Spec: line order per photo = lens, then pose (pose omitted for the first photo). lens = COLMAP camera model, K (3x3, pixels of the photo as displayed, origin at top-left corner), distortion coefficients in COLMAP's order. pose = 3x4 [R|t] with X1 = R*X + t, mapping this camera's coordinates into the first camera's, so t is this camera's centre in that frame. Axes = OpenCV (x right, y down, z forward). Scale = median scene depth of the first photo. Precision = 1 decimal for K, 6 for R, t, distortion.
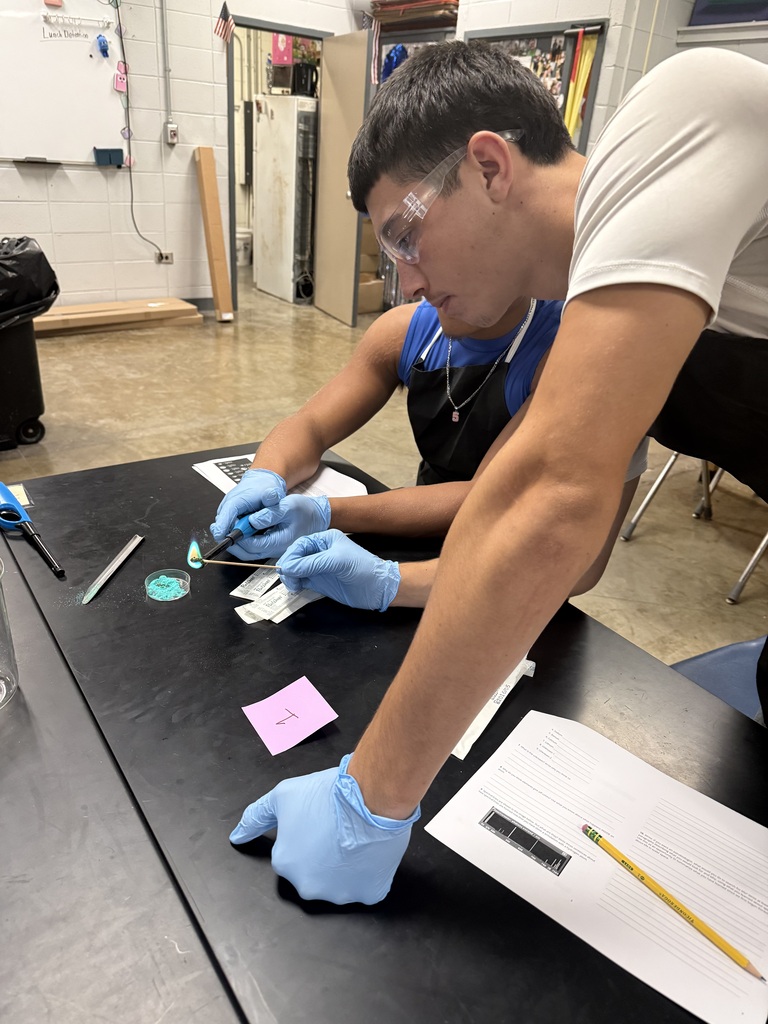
lens RADIAL K [[708.1, 0, 384.0], [0, 708.1, 512.0], [0, 0, 1]] dist [-0.016797, -0.001881]
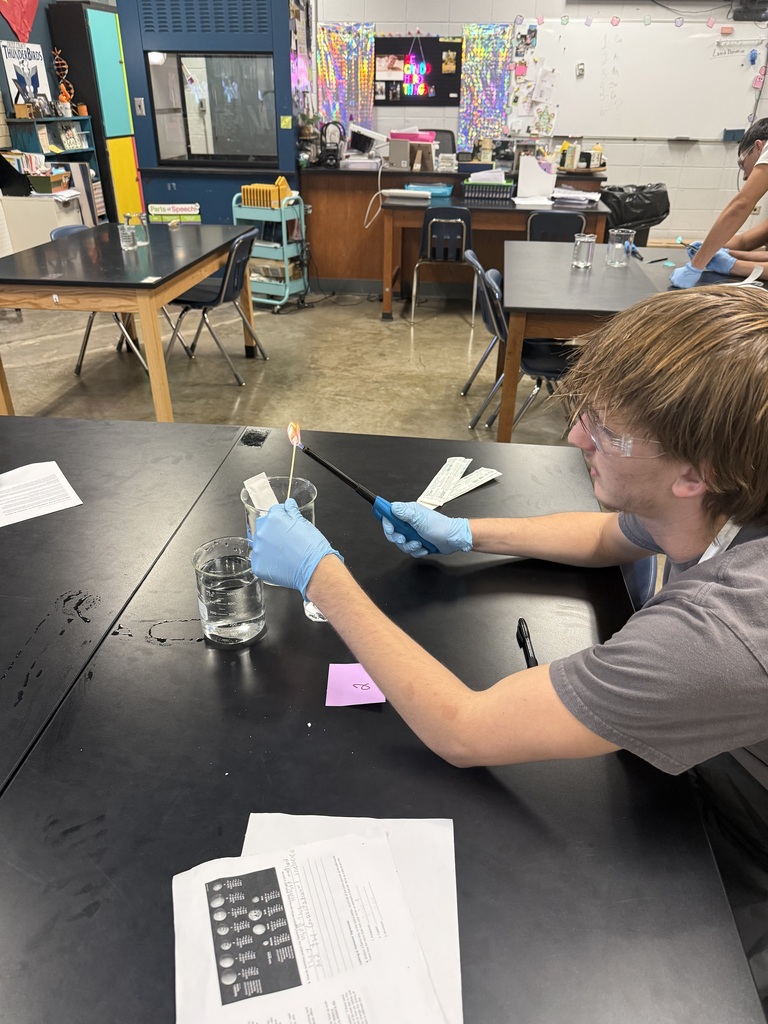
lens RADIAL K [[708.1, 0, 384.0], [0, 708.1, 512.0], [0, 0, 1]] dist [-0.016797, -0.001881]
pose [[0.706903, 0.300067, -0.640506, 0.265874], [-0.281814, 0.950057, 0.134059, 0.246710], [0.648744, 0.085737, 0.756161, -0.503740]]
